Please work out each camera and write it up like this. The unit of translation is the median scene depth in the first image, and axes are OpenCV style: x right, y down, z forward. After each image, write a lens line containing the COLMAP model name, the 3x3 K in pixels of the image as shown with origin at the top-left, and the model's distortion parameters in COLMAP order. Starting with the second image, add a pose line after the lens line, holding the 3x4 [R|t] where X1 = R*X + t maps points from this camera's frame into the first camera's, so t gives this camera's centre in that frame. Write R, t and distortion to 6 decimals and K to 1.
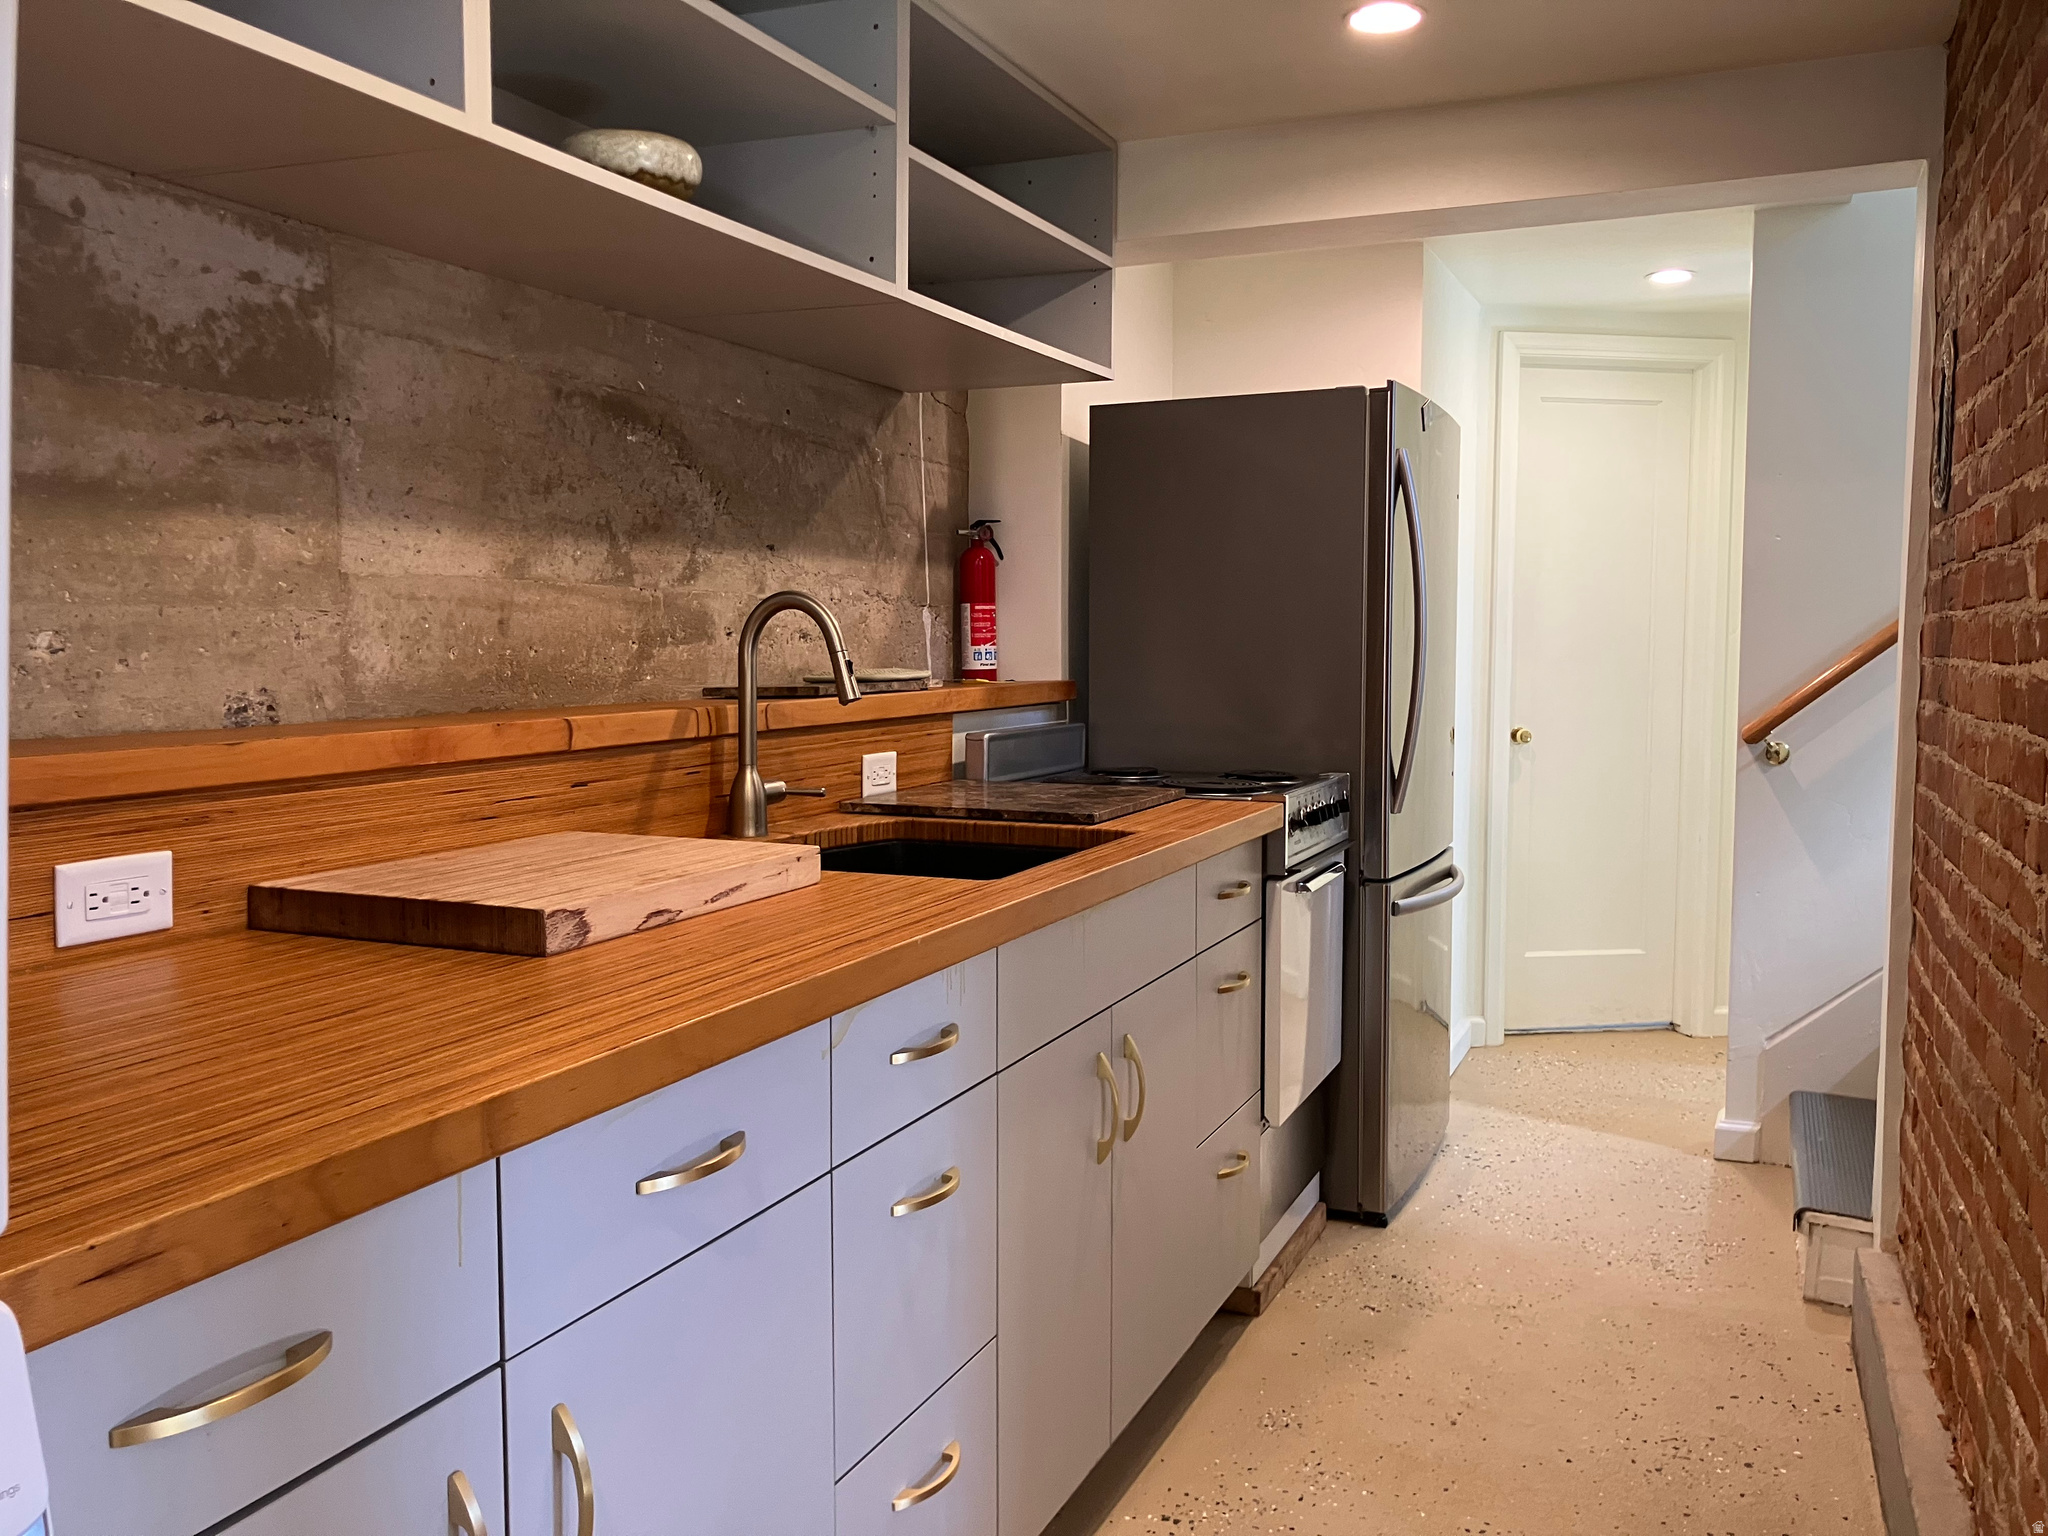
lens RADIAL K [[1744.9, 0, 1024.8], [0, 1744.9, 800.6], [0, 0, 1]] dist [0.014454, 0.058136]
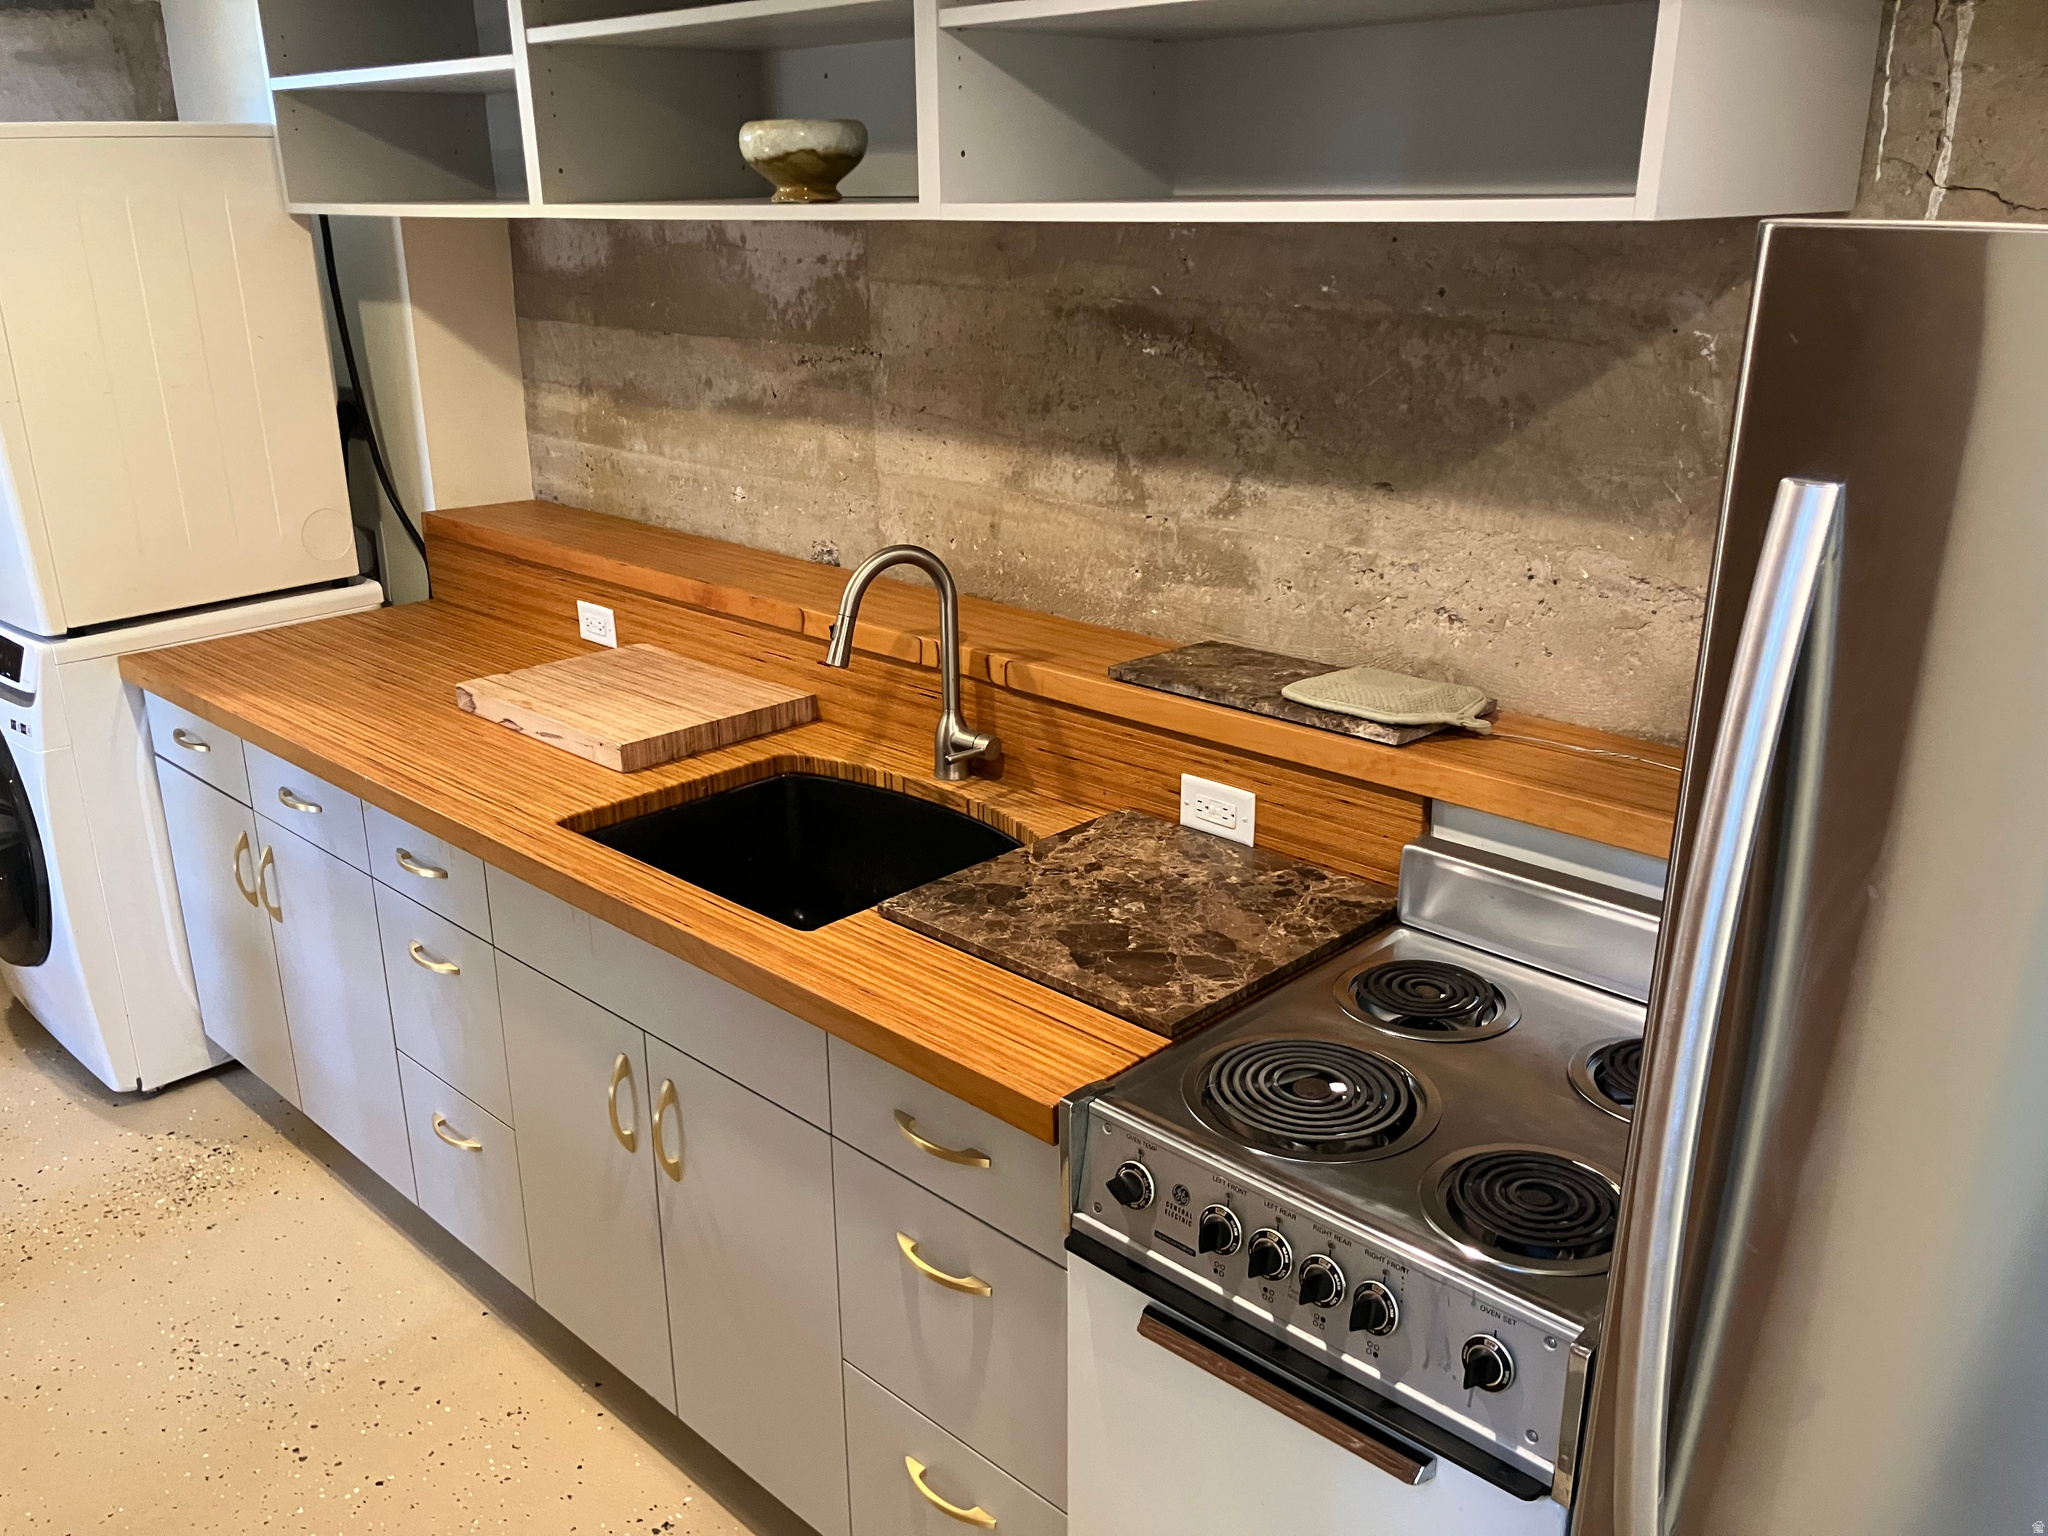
lens RADIAL K [[1695.3, 0, 1024.0], [0, 1695.3, 768.0], [0, 0, 1]] dist [0.203864, -0.677029]
pose [[-0.364480, 0.298364, -0.882119, 0.700422], [-0.080480, 0.933644, 0.349044, -0.333512], [0.927727, 0.198212, -0.316282, 1.357783]]
